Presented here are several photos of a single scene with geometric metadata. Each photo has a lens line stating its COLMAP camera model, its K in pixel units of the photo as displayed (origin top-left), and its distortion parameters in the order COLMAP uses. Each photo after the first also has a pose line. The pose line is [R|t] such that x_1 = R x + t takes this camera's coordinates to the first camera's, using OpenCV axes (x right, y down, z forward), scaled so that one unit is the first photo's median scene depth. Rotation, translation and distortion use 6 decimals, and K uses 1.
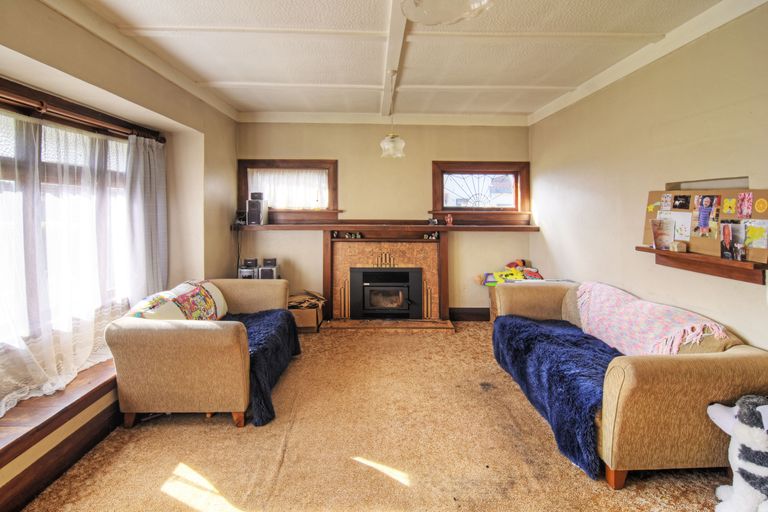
lens RADIAL K [[434.3, 0, 383.4], [0, 434.3, 205.9], [0, 0, 1]] dist [-0.019835, -0.001535]
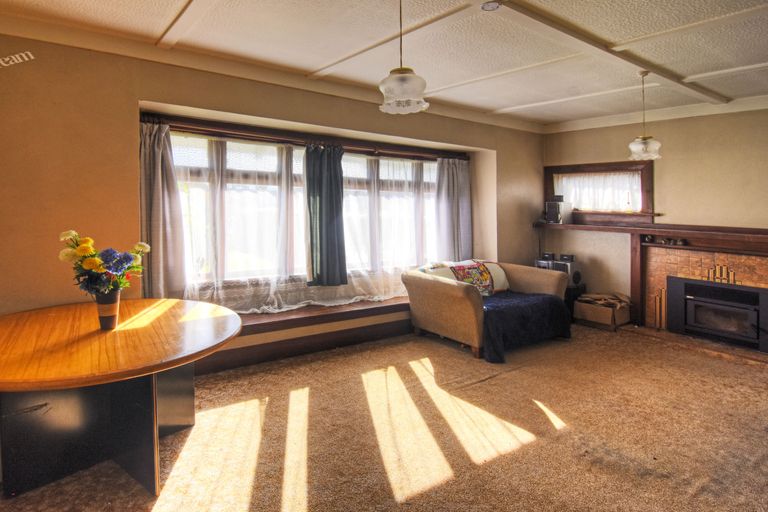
lens RADIAL K [[475.9, 0, 384.0], [0, 475.9, 256.0], [0, 0, 1]] dist [-0.004841, -0.001579]
pose [[0.602380, 0.095661, -0.792457, 0.439195], [-0.018995, 0.994229, 0.105580, 0.004339], [0.797984, -0.048547, 0.600721, -0.119459]]
